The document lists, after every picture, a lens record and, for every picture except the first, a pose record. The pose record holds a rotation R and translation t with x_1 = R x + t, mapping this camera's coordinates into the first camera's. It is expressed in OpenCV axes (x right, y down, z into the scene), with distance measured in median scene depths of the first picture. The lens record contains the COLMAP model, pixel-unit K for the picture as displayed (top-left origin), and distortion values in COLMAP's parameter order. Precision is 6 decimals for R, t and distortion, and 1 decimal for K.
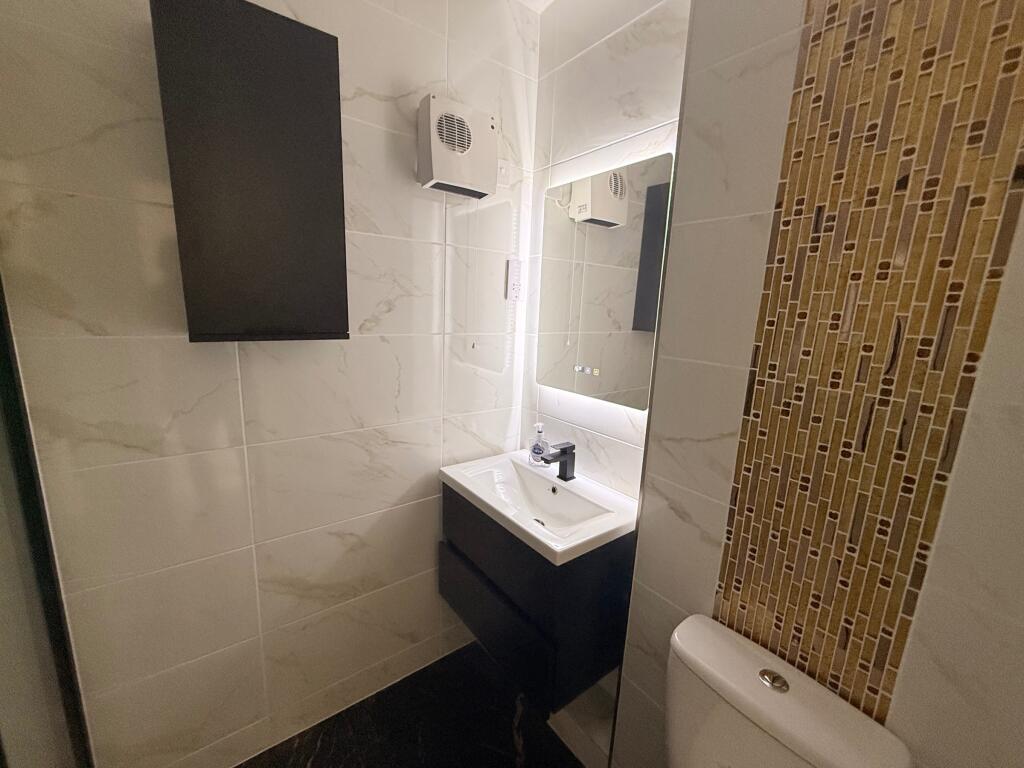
lens RADIAL K [[406.8, 0, 509.0], [0, 406.8, 384.6], [0, 0, 1]] dist [0.001615, 0.000033]
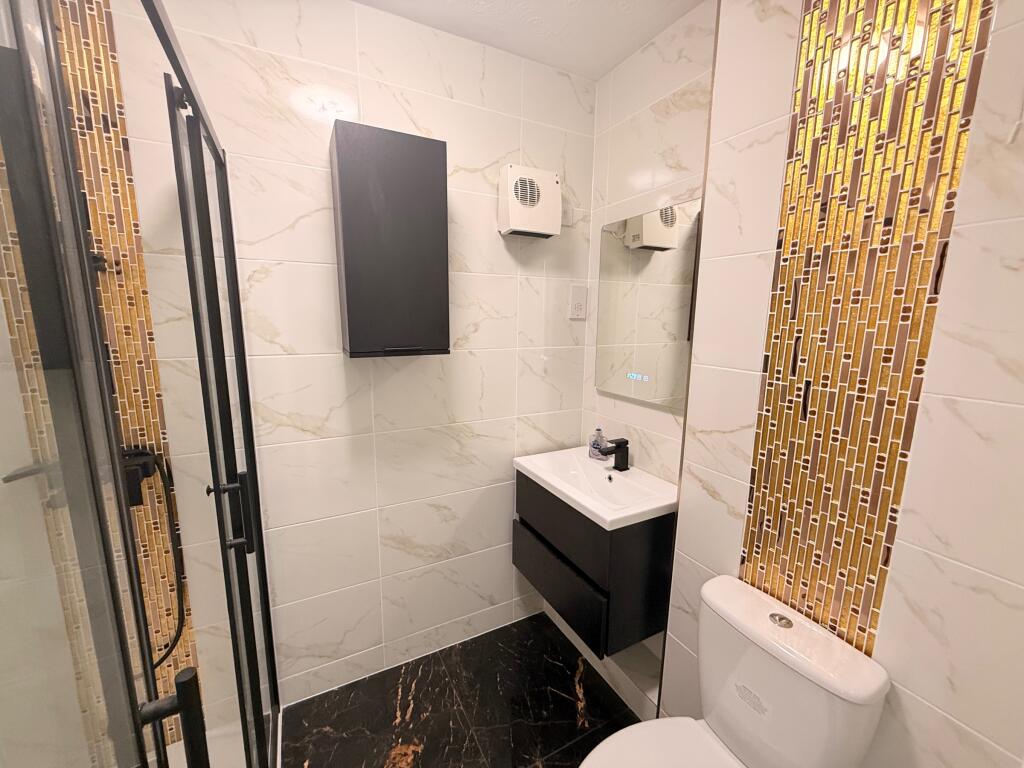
lens RADIAL K [[406.8, 0, 509.0], [0, 406.8, 384.6], [0, 0, 1]] dist [0.001615, 0.000033]
pose [[0.986305, -0.001987, -0.164918, 0.029443], [-0.002238, 0.999674, -0.025429, 0.030483], [0.164915, 0.025450, 0.985979, -0.385154]]
